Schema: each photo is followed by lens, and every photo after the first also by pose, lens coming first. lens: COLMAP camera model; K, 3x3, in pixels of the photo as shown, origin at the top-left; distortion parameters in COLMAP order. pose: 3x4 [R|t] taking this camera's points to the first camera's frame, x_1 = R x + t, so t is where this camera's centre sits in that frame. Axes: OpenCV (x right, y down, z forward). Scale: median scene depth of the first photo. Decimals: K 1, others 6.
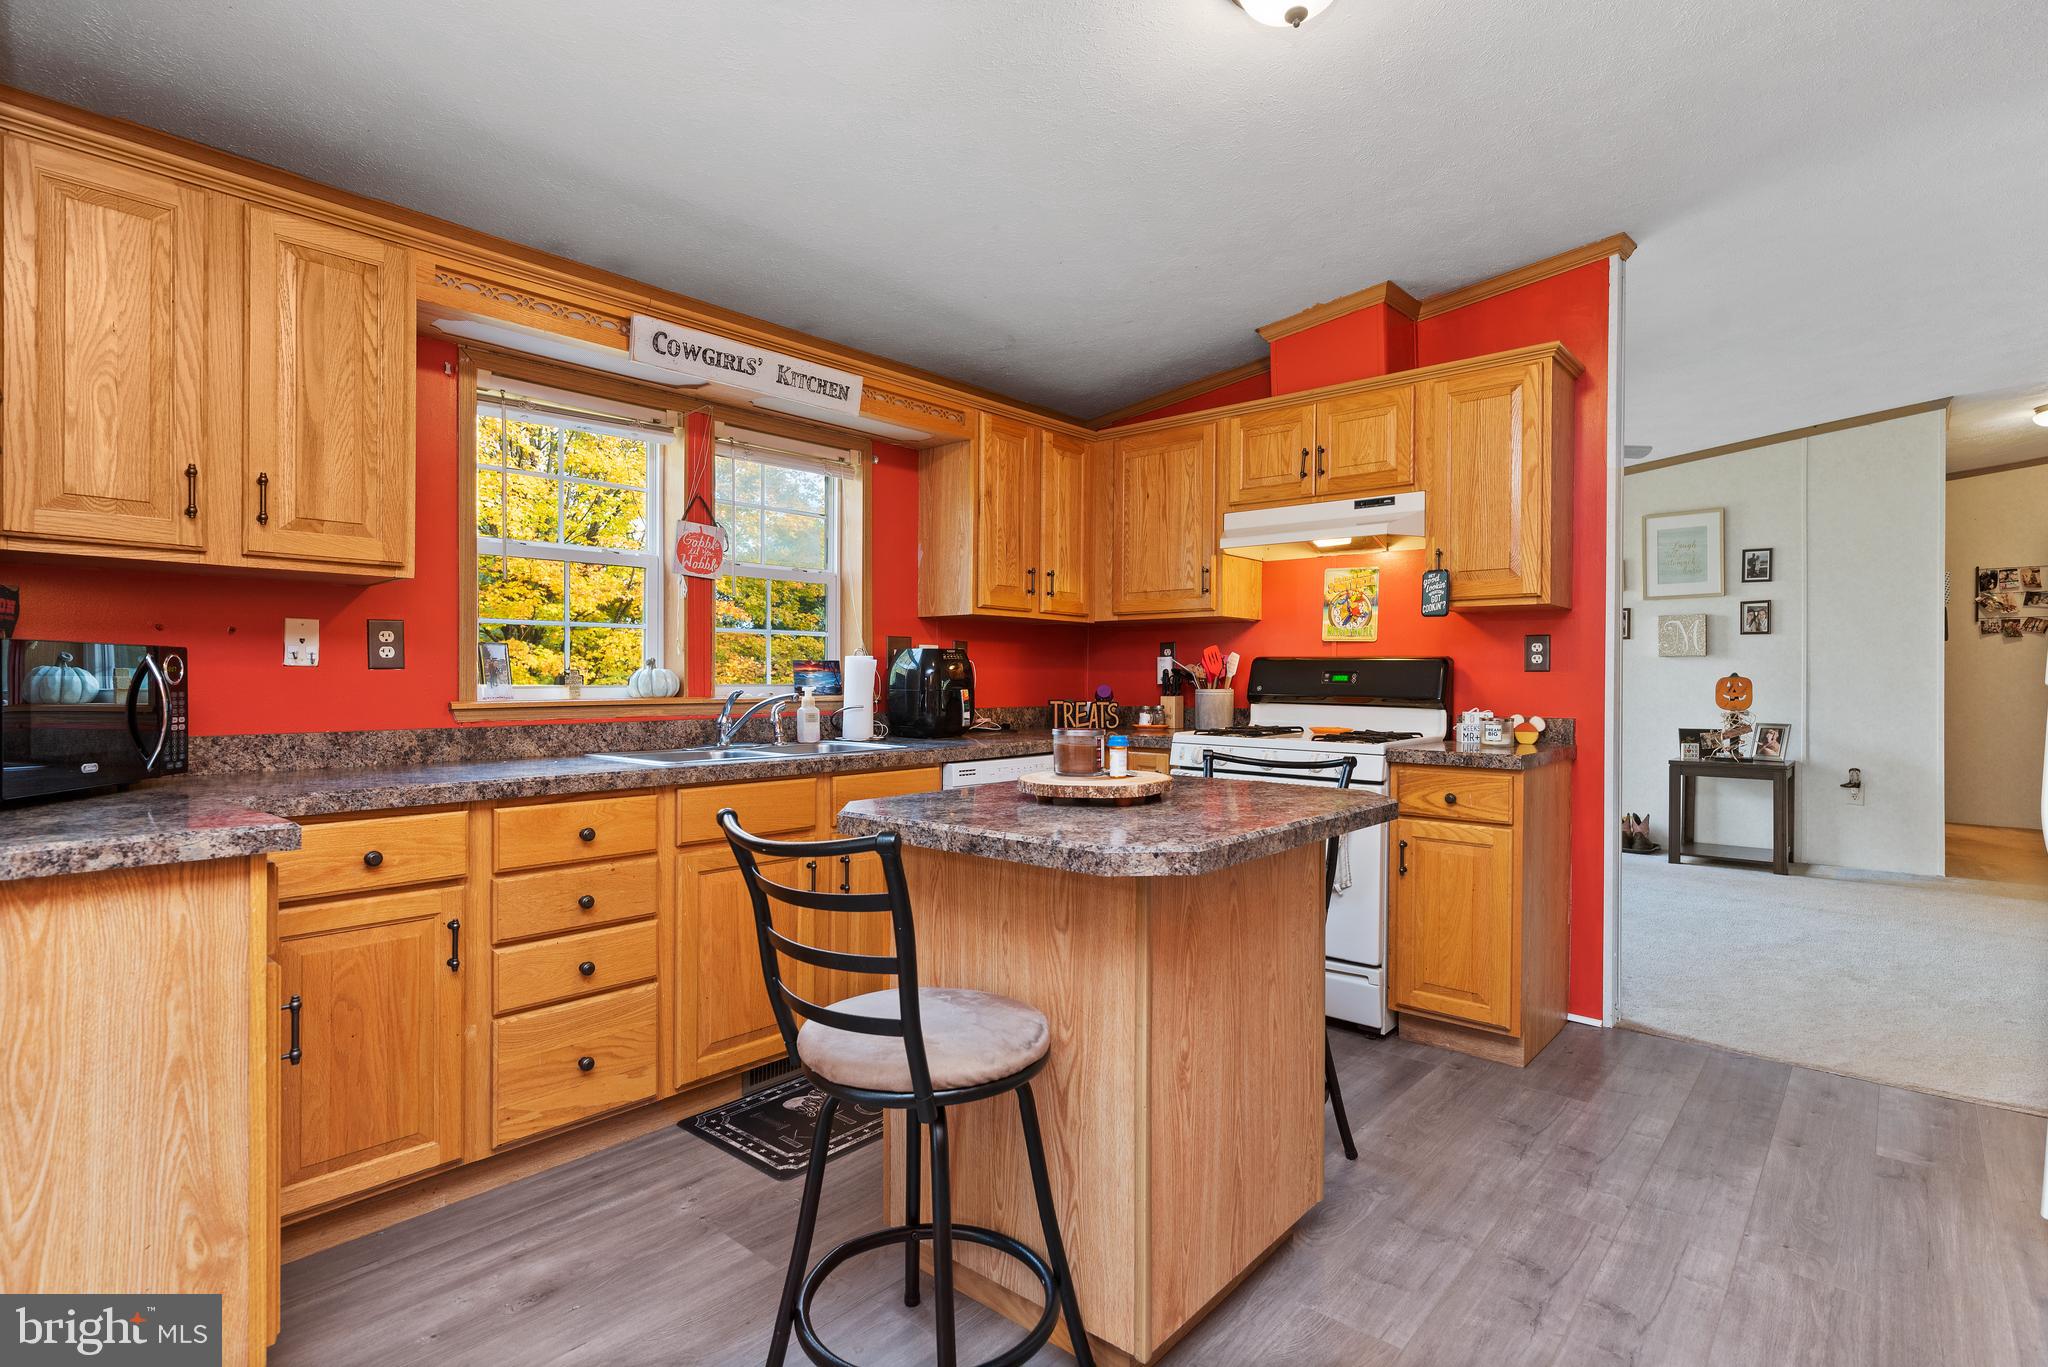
lens RADIAL K [[1007.0, 0, 1051.0], [0, 1007.0, 678.7], [0, 0, 1]] dist [0.001063, 0.000540]
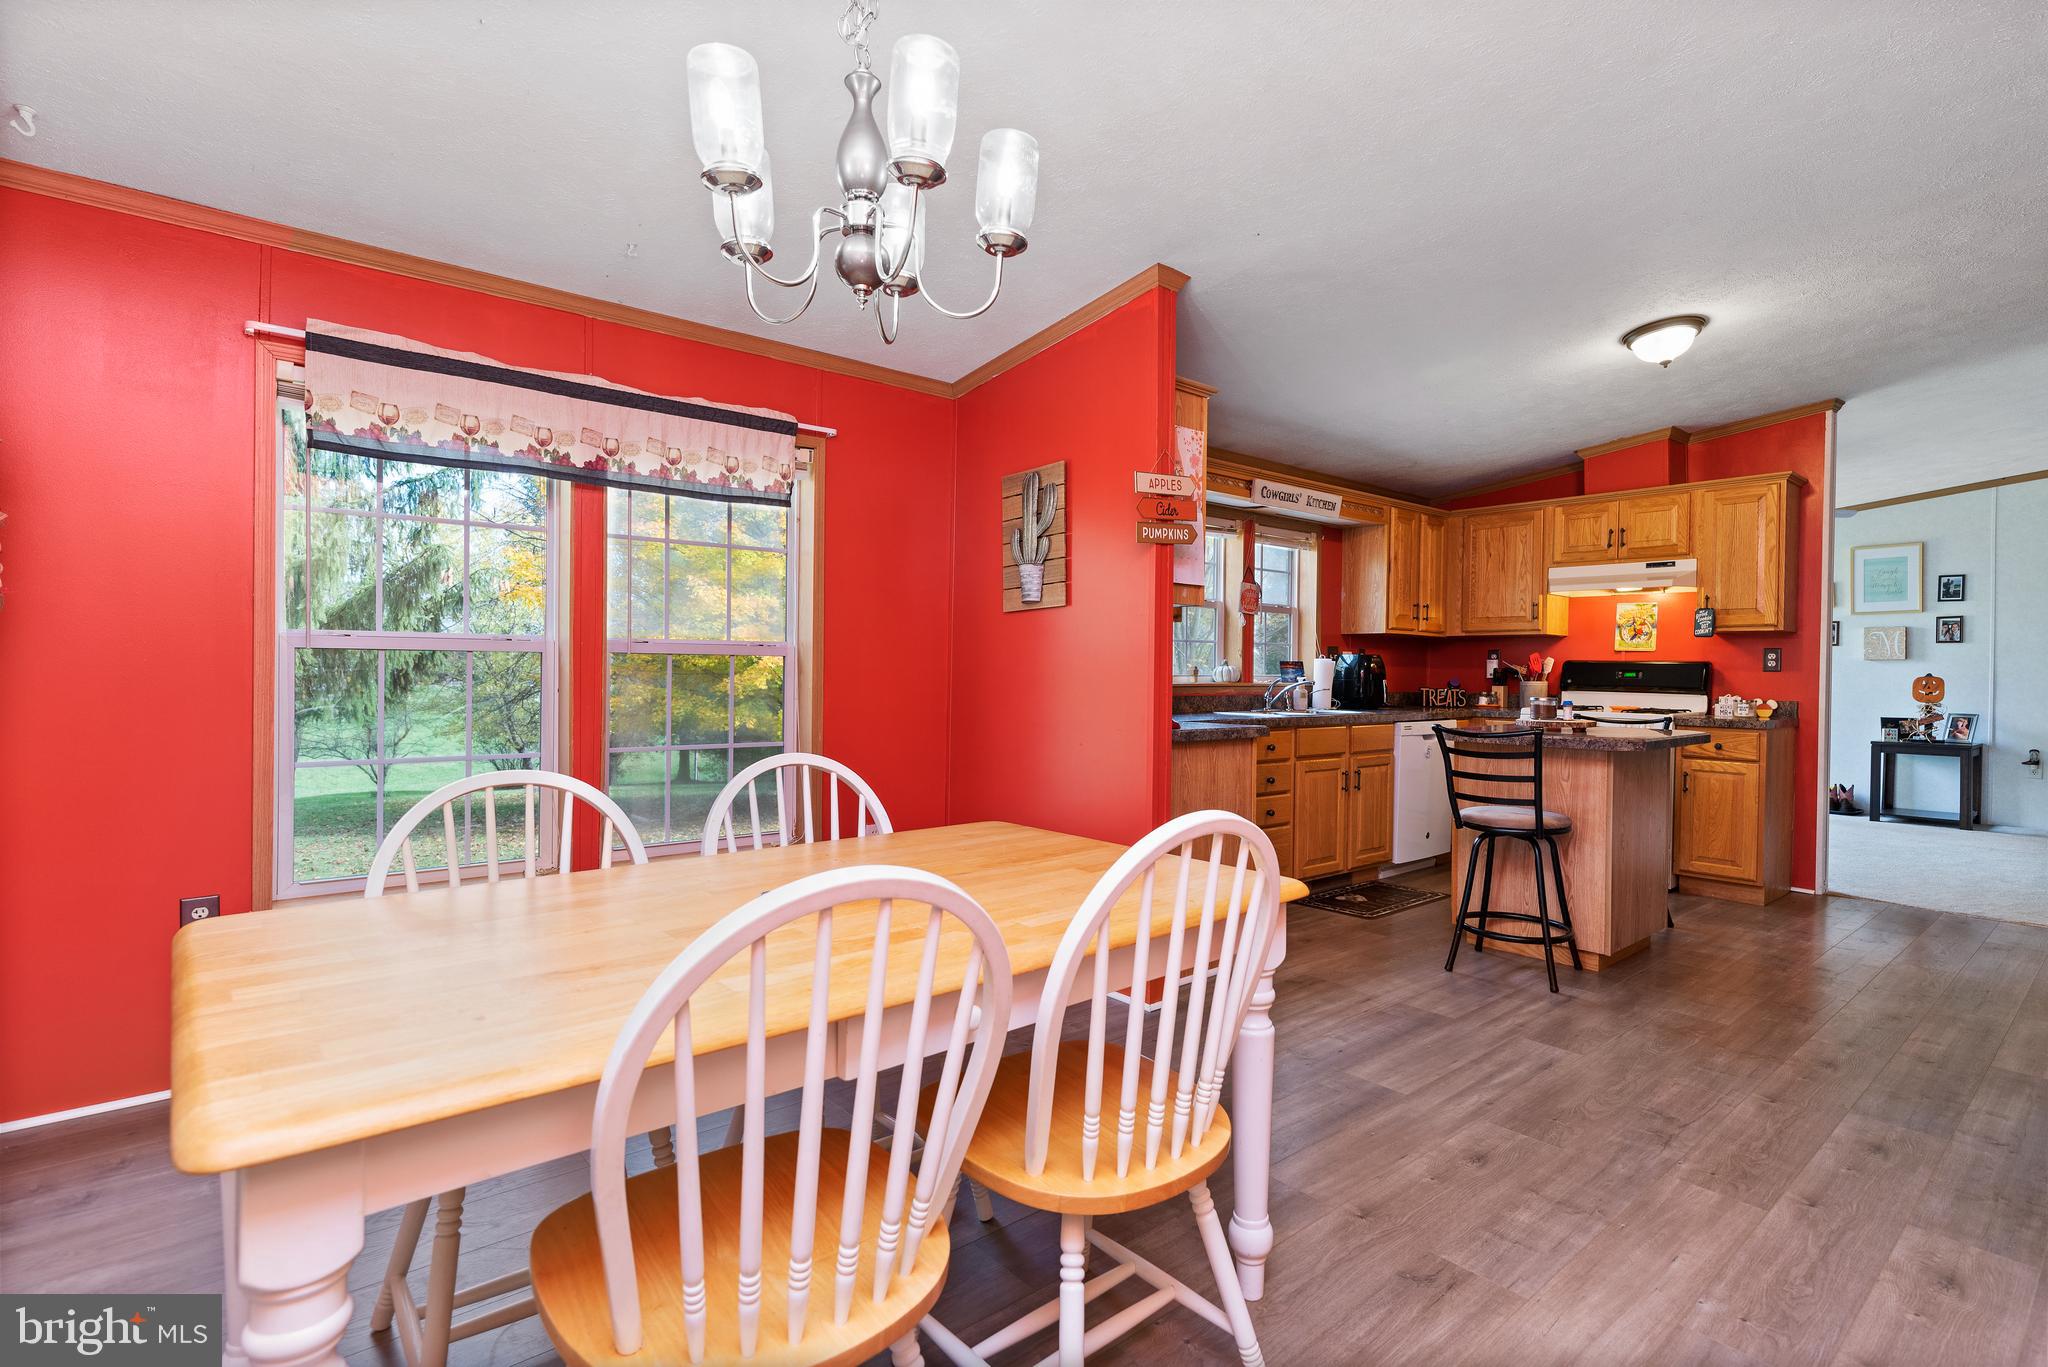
lens RADIAL K [[1007.0, 0, 1039.4], [0, 1007.0, 678.9], [0, 0, 1]] dist [0.001063, 0.000540]
pose [[0.988669, 0.008537, -0.149866, -0.378260], [-0.007782, 0.999954, 0.005622, 0.004447], [0.149907, -0.004392, 0.988690, -0.667947]]
